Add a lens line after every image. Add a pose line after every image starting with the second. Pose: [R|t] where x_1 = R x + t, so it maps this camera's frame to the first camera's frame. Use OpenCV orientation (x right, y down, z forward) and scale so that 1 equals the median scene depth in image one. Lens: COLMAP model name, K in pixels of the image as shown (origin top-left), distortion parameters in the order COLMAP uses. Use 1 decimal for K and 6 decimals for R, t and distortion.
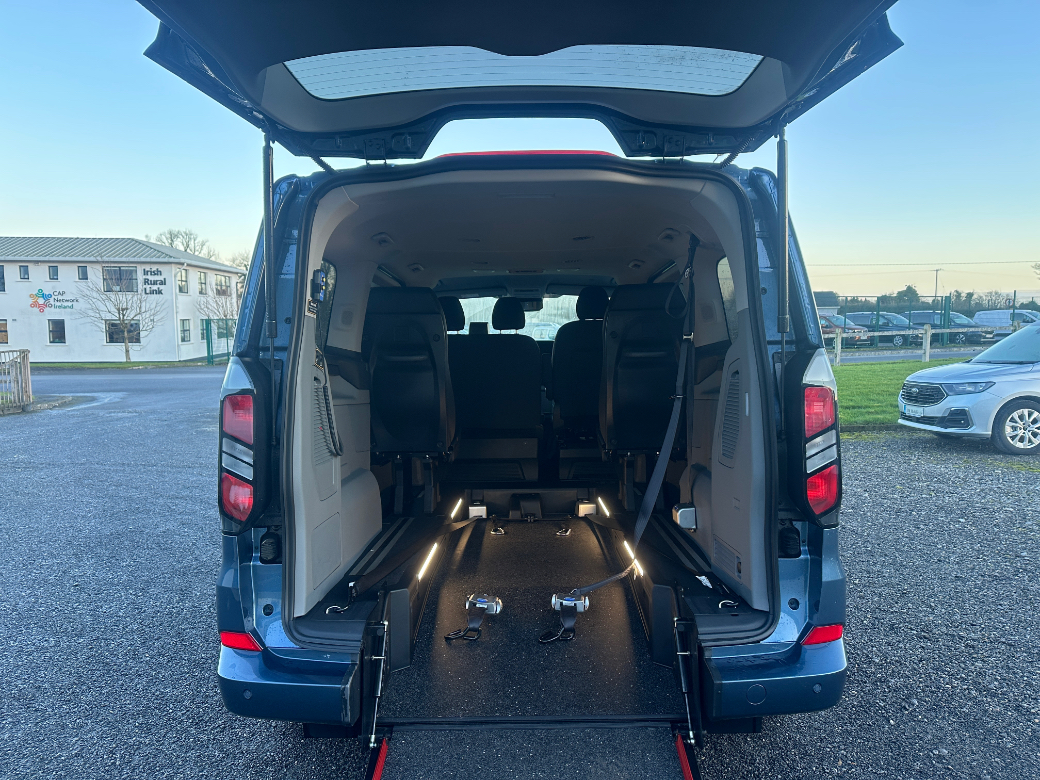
lens RADIAL K [[737.9, 0, 517.8], [0, 737.9, 385.3], [0, 0, 1]] dist [0.044980, -0.031710]
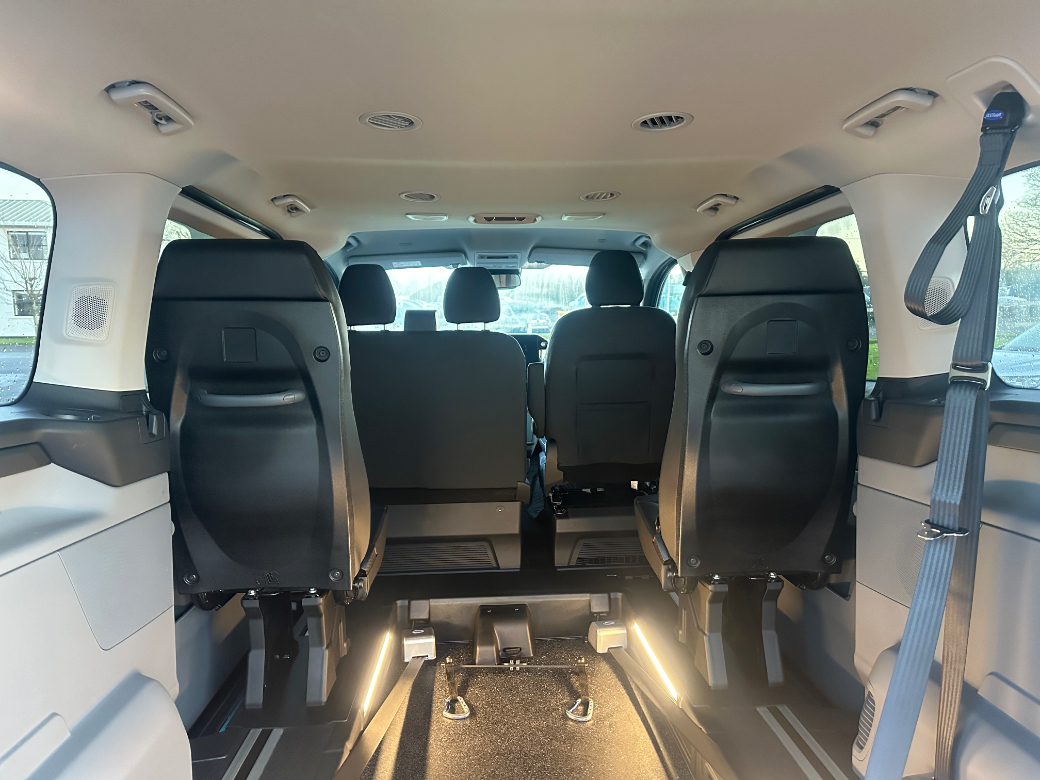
lens RADIAL K [[737.9, 0, 522.0], [0, 737.9, 390.7], [0, 0, 1]] dist [0.044980, -0.031710]
pose [[0.997275, -0.004493, 0.073643, -0.017752], [0.001289, 0.999053, 0.043500, -0.051220], [-0.073769, -0.043287, 0.996336, 0.448364]]
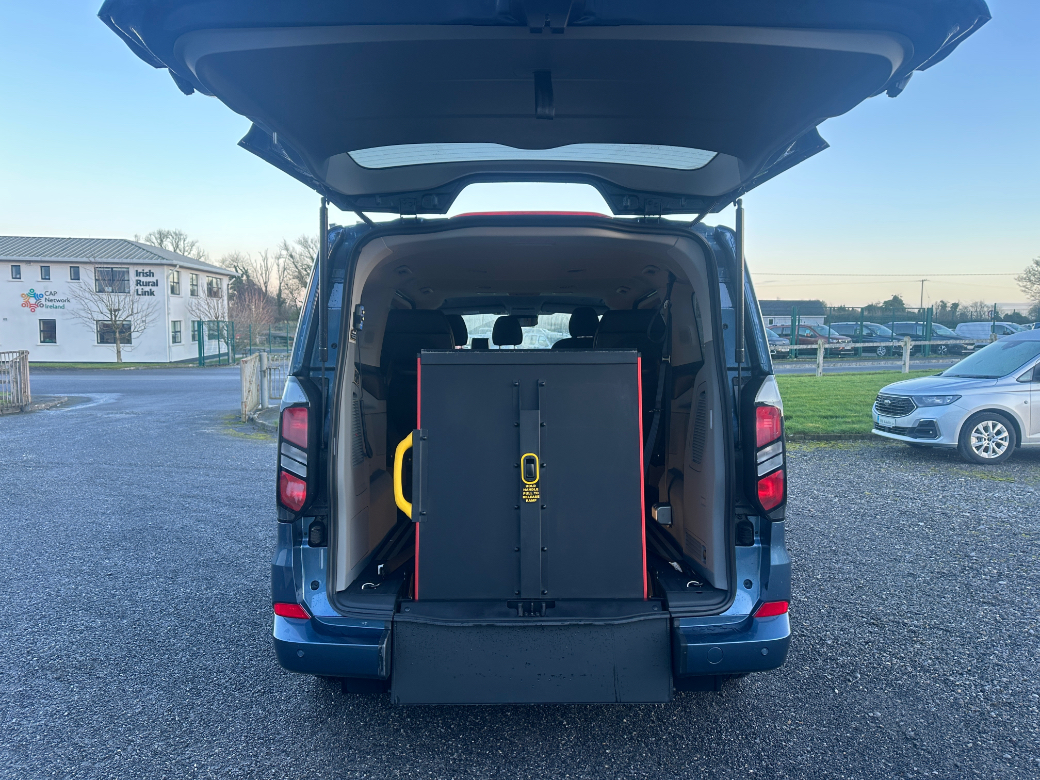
lens RADIAL K [[737.9, 0, 516.8], [0, 737.9, 381.0], [0, 0, 1]] dist [0.044980, -0.031710]
pose [[0.999835, 0.011771, 0.013836, -0.014033], [-0.011606, 0.999862, -0.011909, -0.009730], [-0.013975, 0.011746, 0.999833, -0.107628]]
